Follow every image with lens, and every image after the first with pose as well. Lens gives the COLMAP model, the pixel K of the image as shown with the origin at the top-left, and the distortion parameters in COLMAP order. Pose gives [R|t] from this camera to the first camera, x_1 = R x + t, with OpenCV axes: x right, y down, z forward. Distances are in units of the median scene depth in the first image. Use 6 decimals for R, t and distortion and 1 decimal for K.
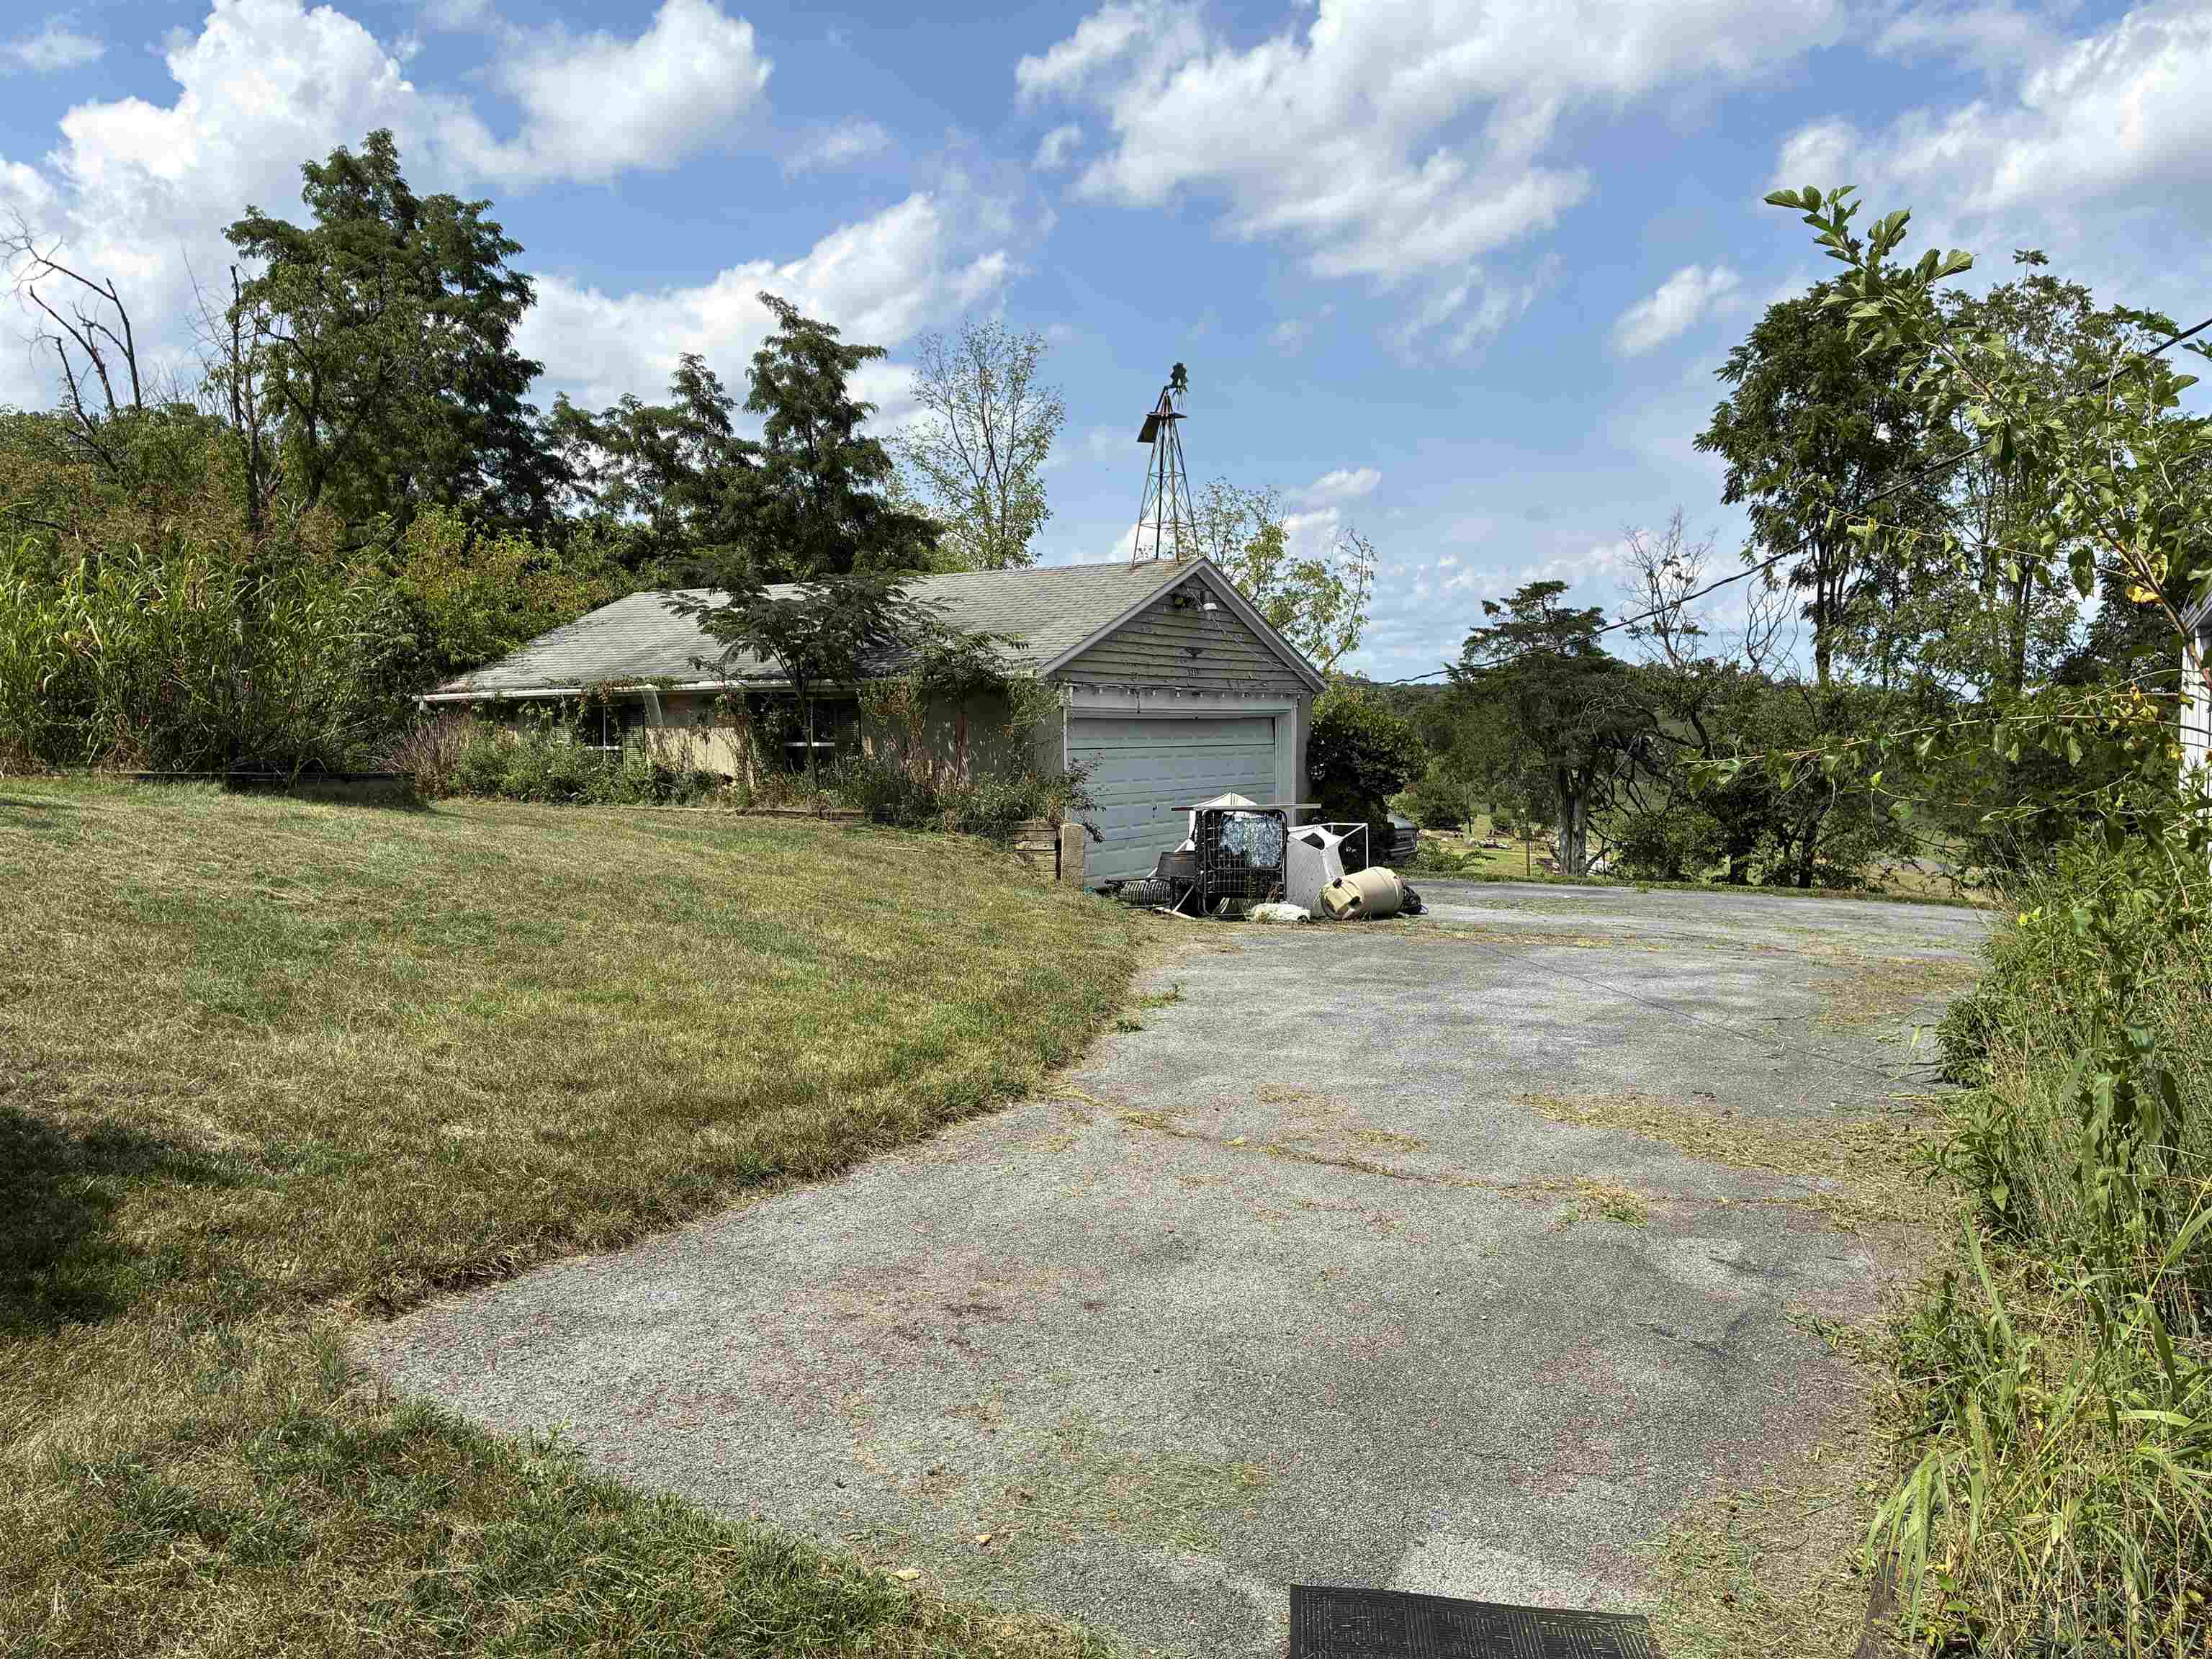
lens RADIAL K [[1686.1, 0, 1117.2], [0, 1686.1, 820.1], [0, 0, 1]] dist [0.019355, 0.005468]
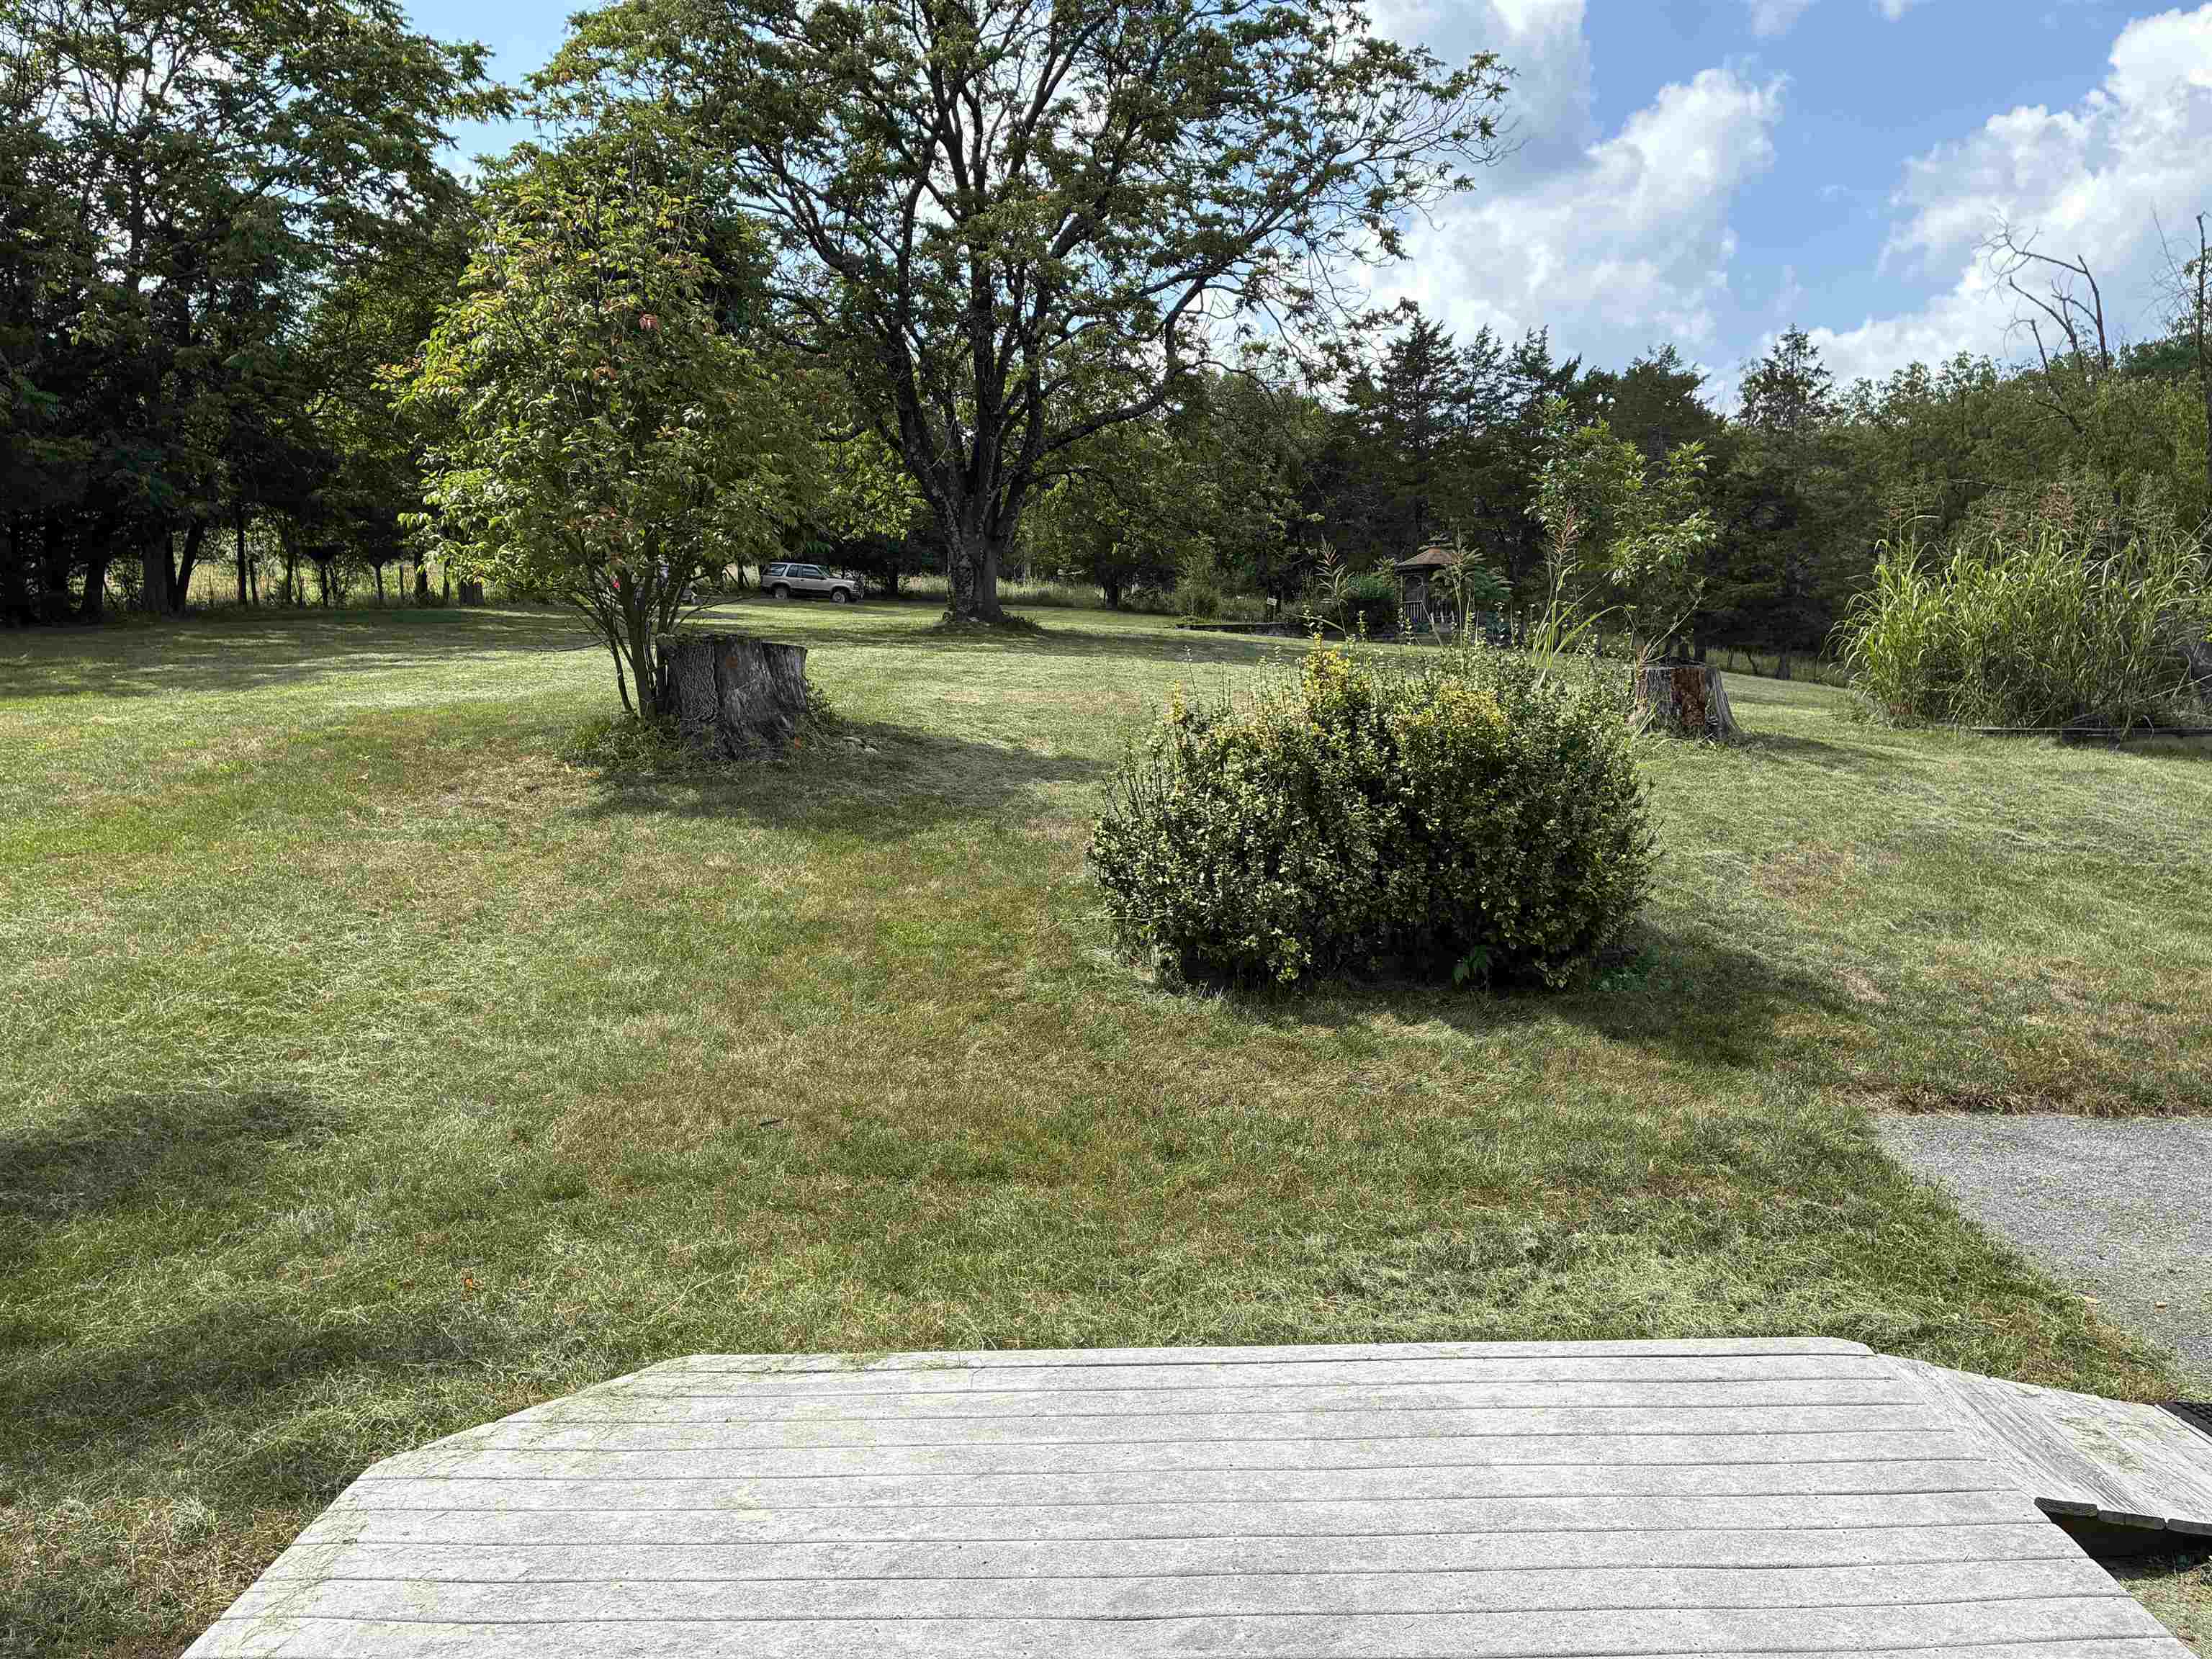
lens RADIAL K [[1686.1, 0, 1117.2], [0, 1686.1, 820.1], [0, 0, 1]] dist [0.019355, 0.005468]
pose [[0.478372, 0.061985, -0.875967, 0.404342], [-0.024698, 0.998061, 0.057137, -0.033708], [0.877810, -0.005699, 0.478975, -0.276355]]
